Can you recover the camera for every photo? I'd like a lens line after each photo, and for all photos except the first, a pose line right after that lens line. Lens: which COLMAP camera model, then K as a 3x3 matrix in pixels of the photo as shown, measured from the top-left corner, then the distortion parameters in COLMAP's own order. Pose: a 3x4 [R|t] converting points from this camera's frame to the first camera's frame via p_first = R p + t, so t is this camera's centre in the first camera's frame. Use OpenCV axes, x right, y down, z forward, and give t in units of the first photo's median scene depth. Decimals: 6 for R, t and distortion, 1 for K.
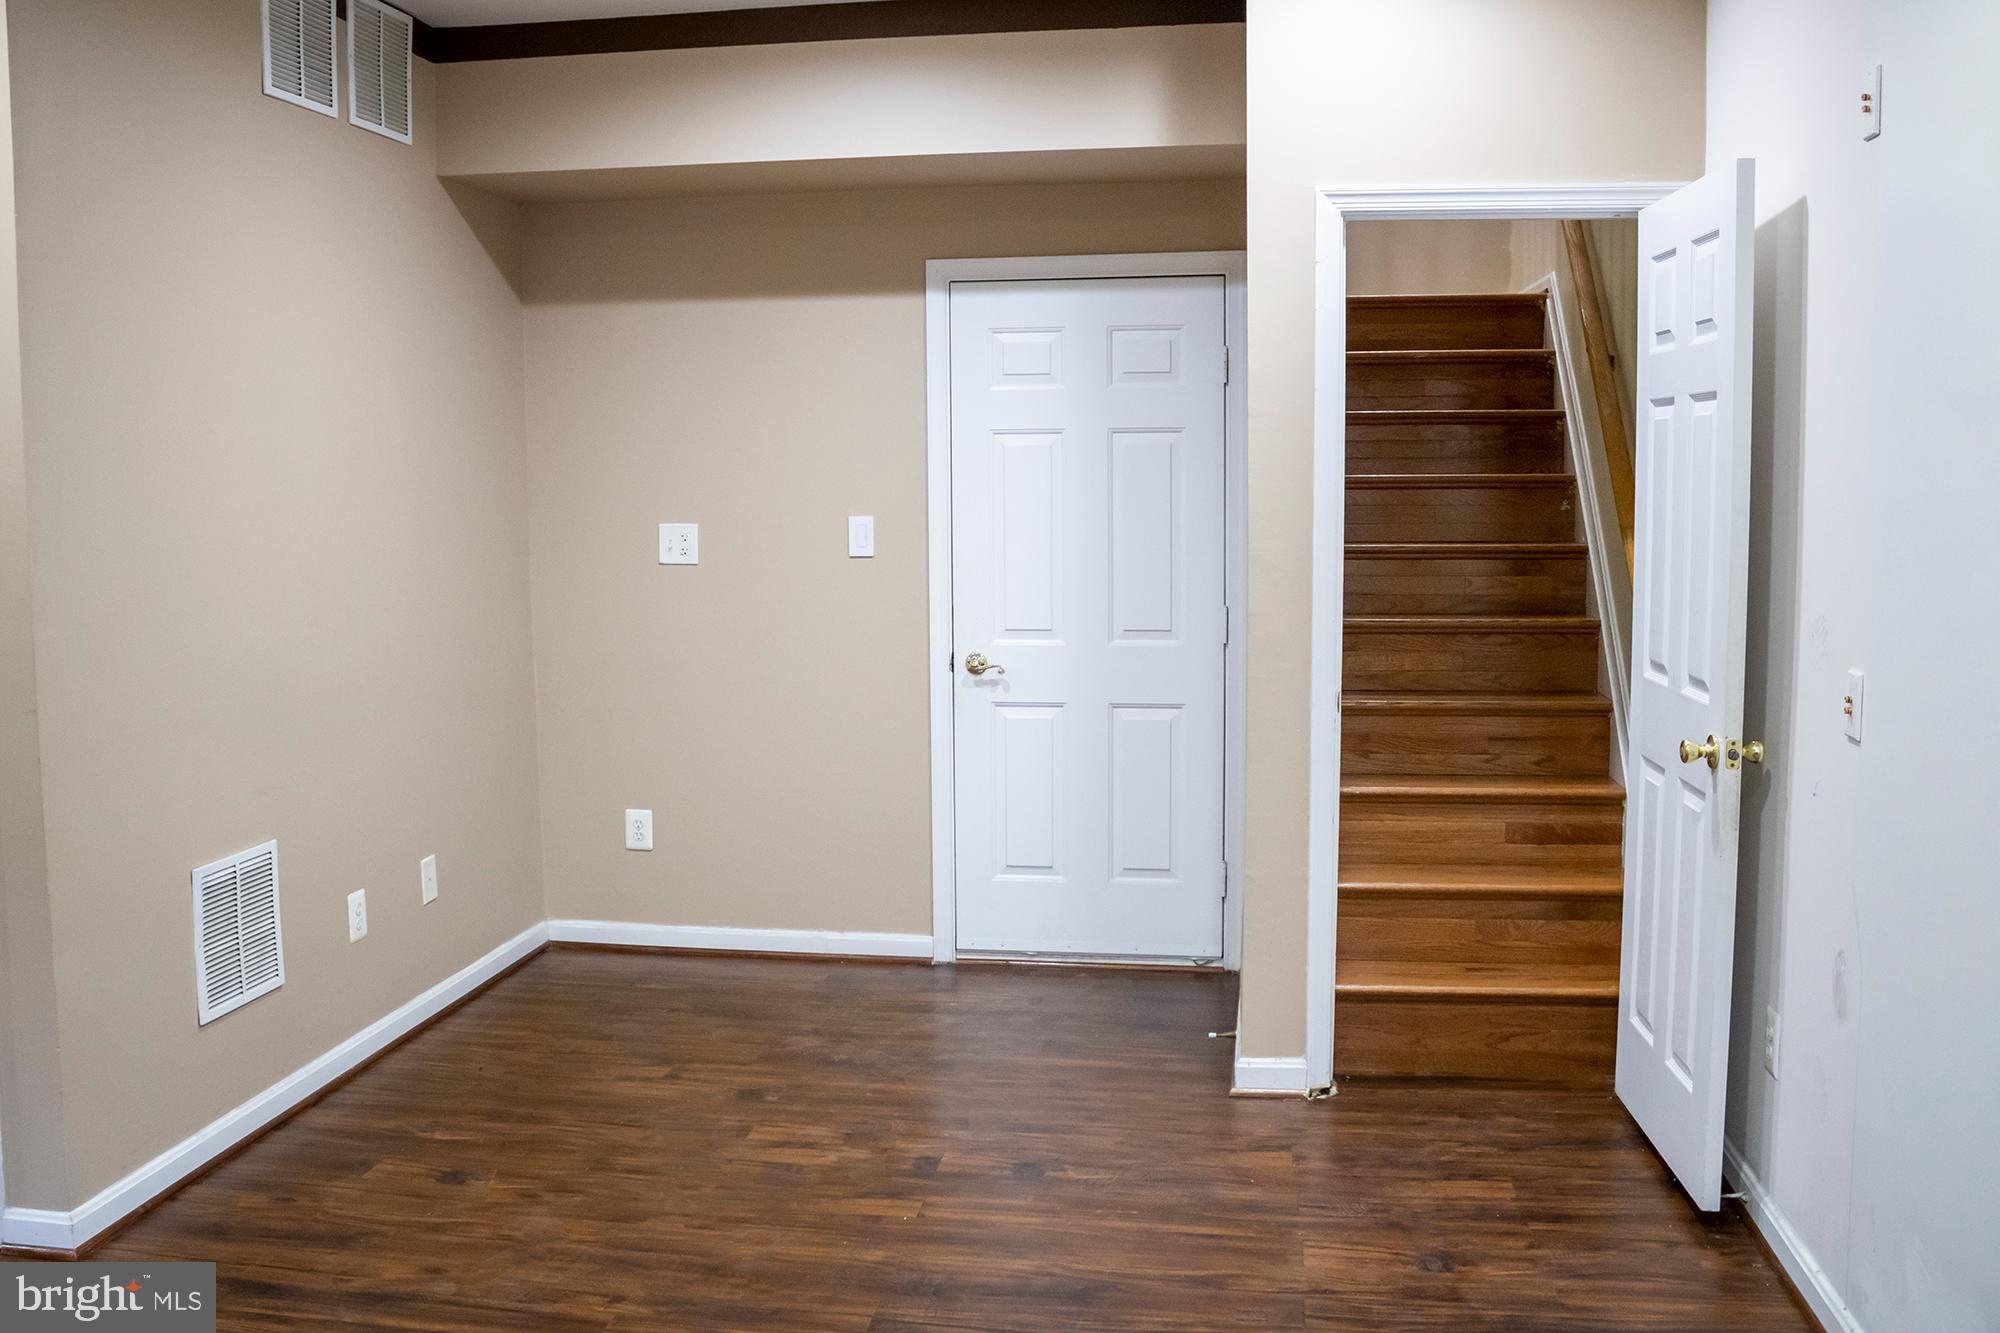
lens RADIAL K [[1813.7, 0, 999.2], [0, 1813.7, 642.4], [0, 0, 1]] dist [-0.179052, 0.149075]
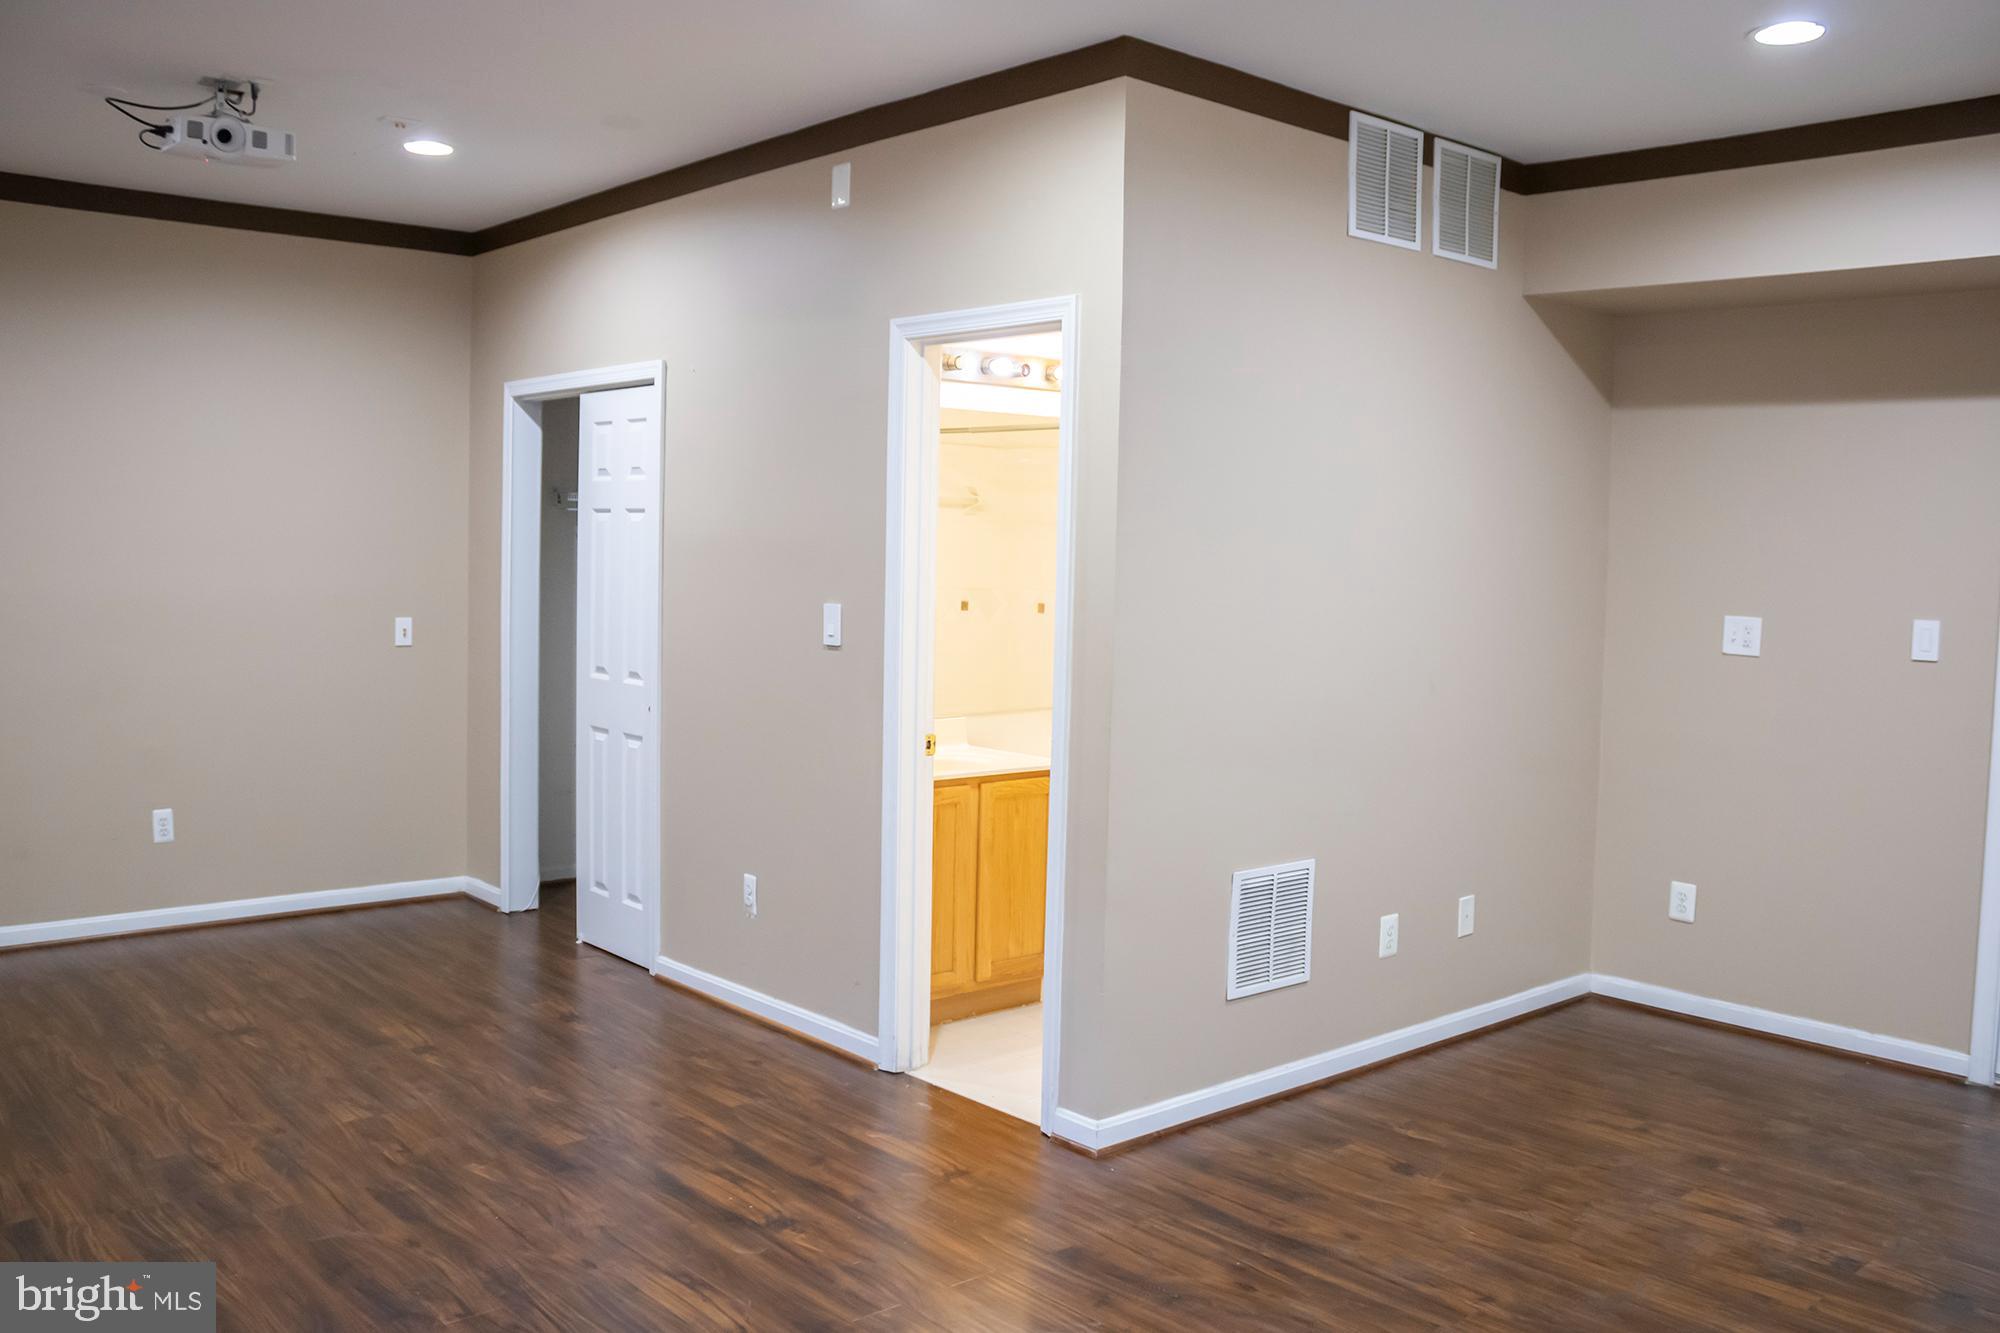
lens RADIAL K [[1697.8, 0, 1000.0], [0, 1697.8, 666.5], [0, 0, 1]] dist [-0.179324, 0.170987]
pose [[0.764278, 0.069584, -0.641122, 0.139926], [-0.087773, 0.996134, 0.003482, -0.002846], [0.638886, 0.053612, 0.767431, -0.014419]]
